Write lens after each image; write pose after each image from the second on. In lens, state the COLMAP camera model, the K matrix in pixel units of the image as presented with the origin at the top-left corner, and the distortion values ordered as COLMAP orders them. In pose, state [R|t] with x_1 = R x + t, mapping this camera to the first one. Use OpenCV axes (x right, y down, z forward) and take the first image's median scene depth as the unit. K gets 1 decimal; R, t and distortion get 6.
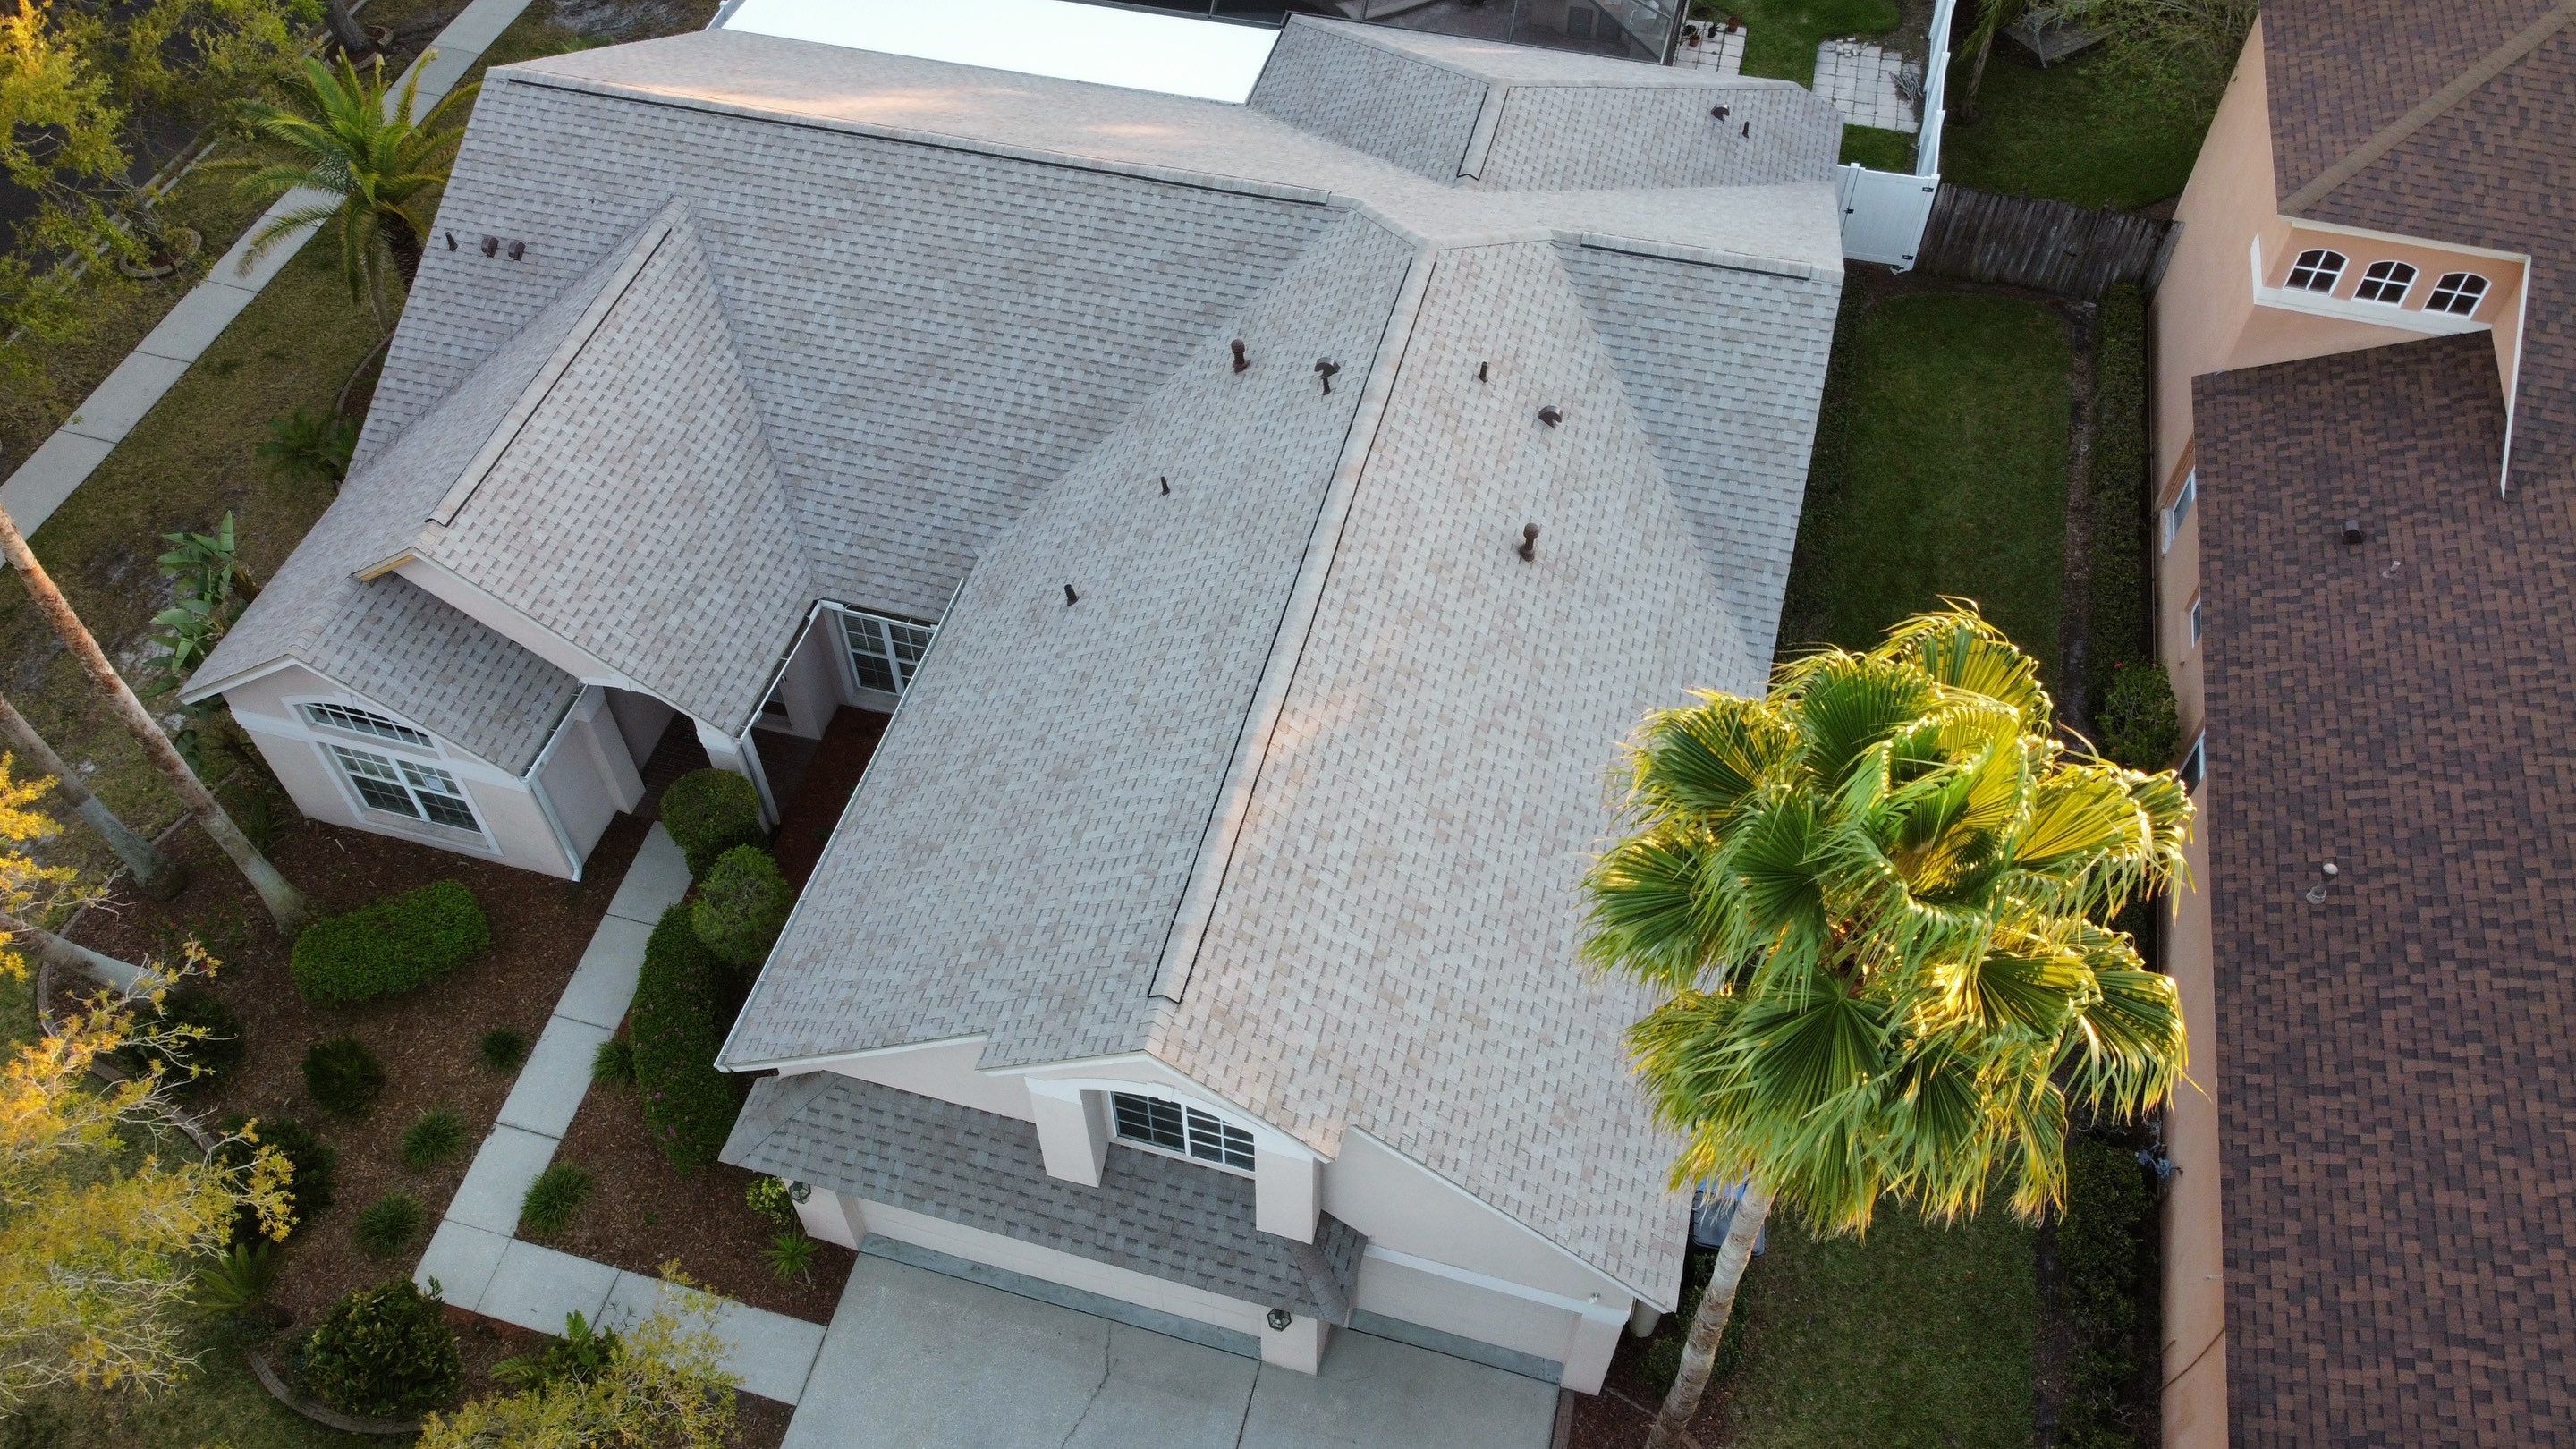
lens RADIAL K [[1957.0, 0, 1256.6], [0, 1957.0, 701.7], [0, 0, 1]] dist [0.005405, -0.012220]
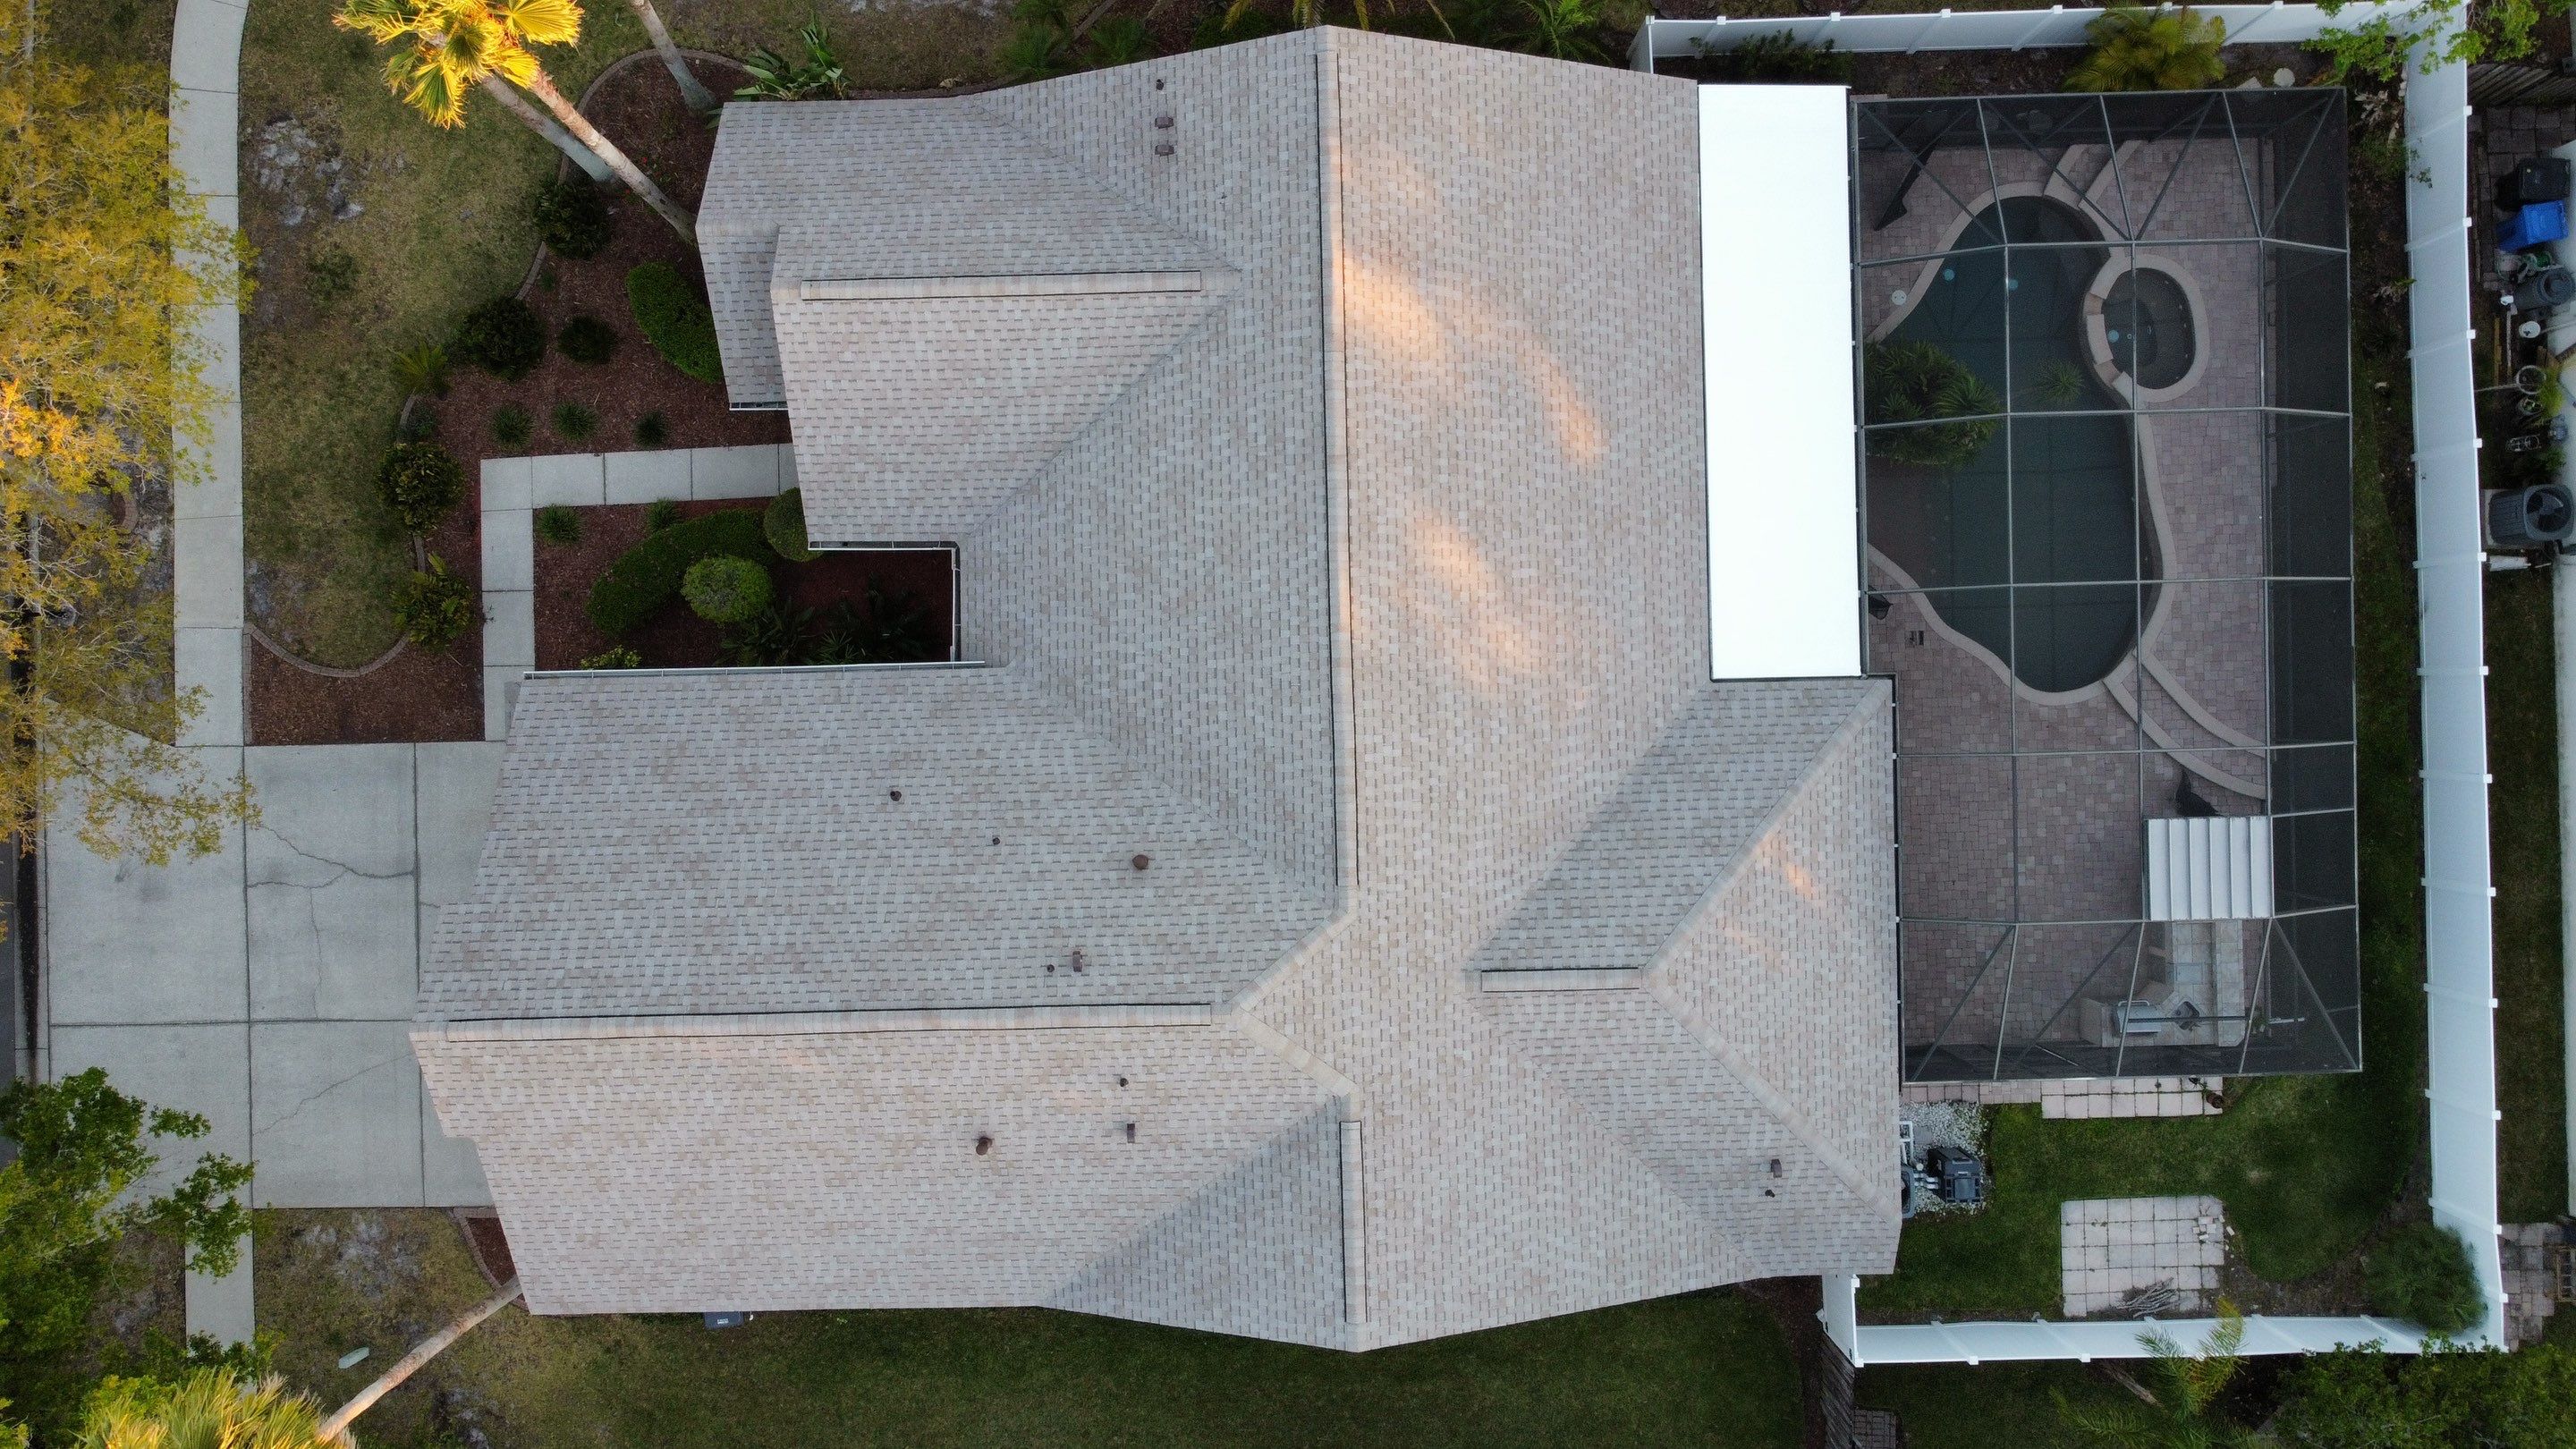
lens RADIAL K [[1957.0, 0, 1263.3], [0, 1957.0, 707.2], [0, 0, 1]] dist [0.005405, -0.012220]
pose [[0.287300, 0.957774, 0.011300, -0.086960], [-0.737712, 0.213733, 0.640389, -0.971342], [0.610933, -0.192320, 0.767967, 0.158557]]
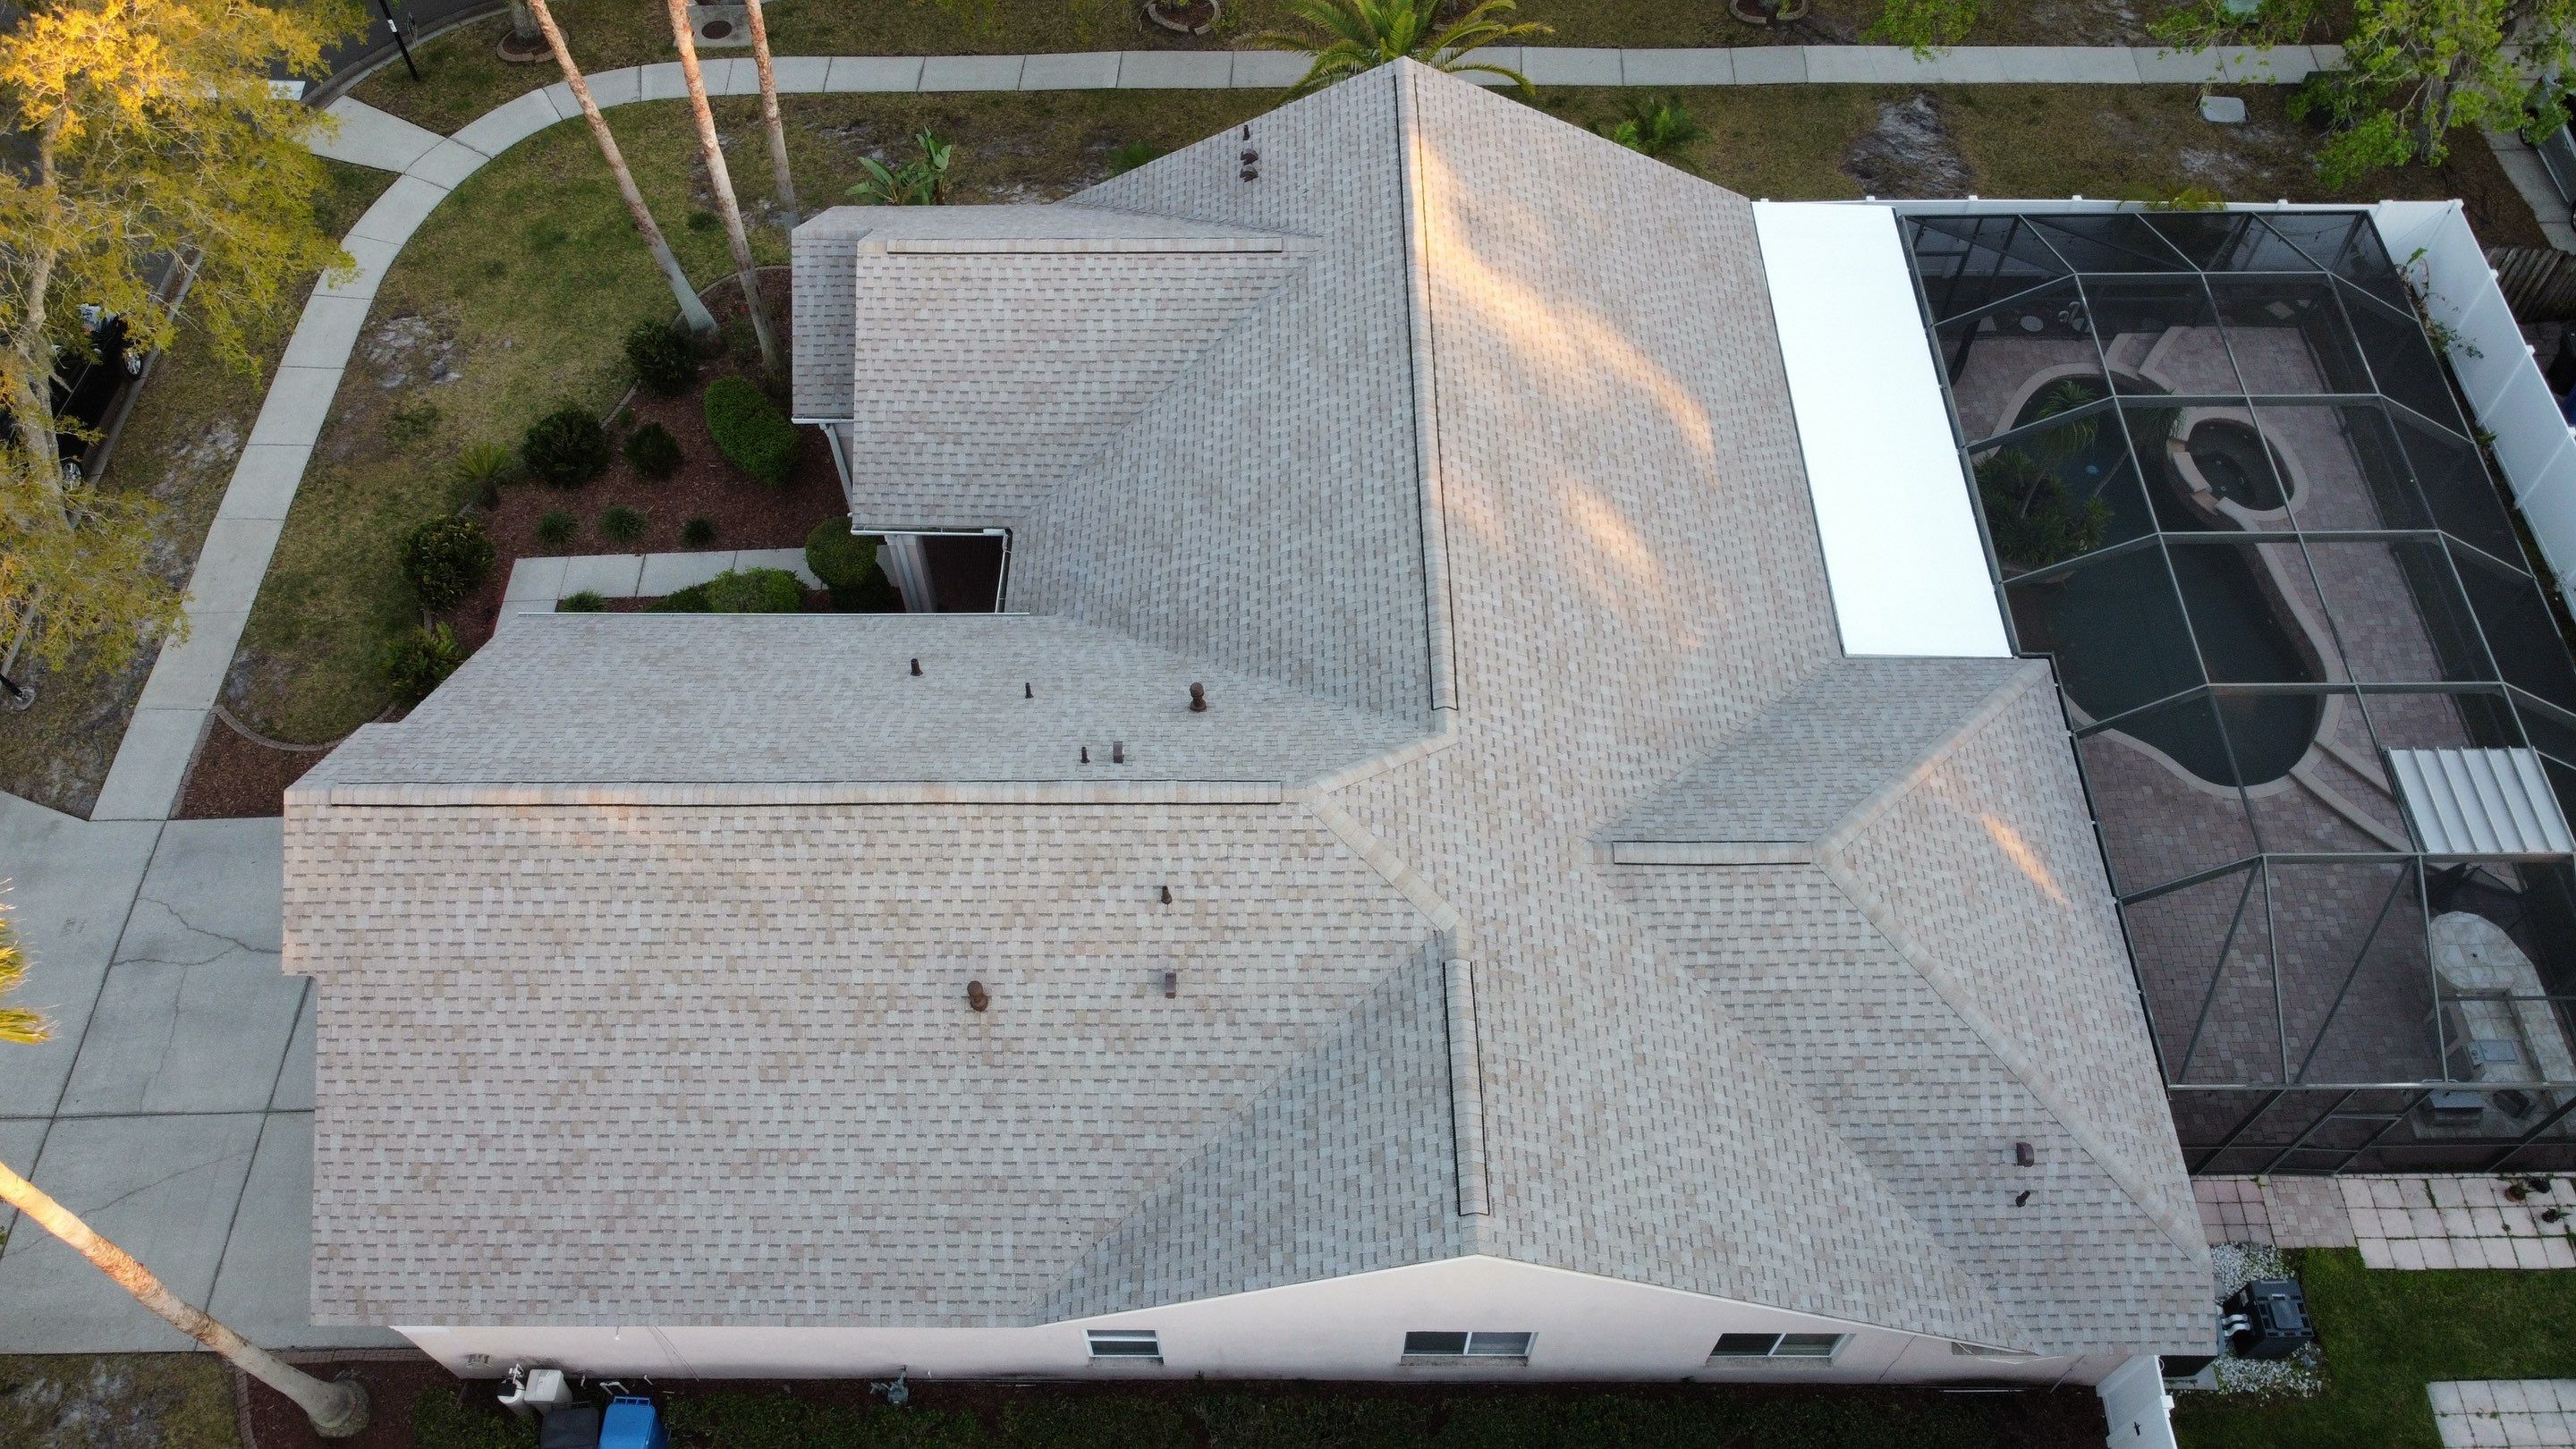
lens RADIAL K [[1957.0, 0, 1258.3], [0, 1957.0, 695.1], [0, 0, 1]] dist [0.005405, -0.012220]
pose [[0.261223, 0.799236, -0.541280, 0.518063], [-0.740646, 0.525566, 0.418597, -0.596578], [0.619036, 0.291550, 0.729241, 0.287620]]
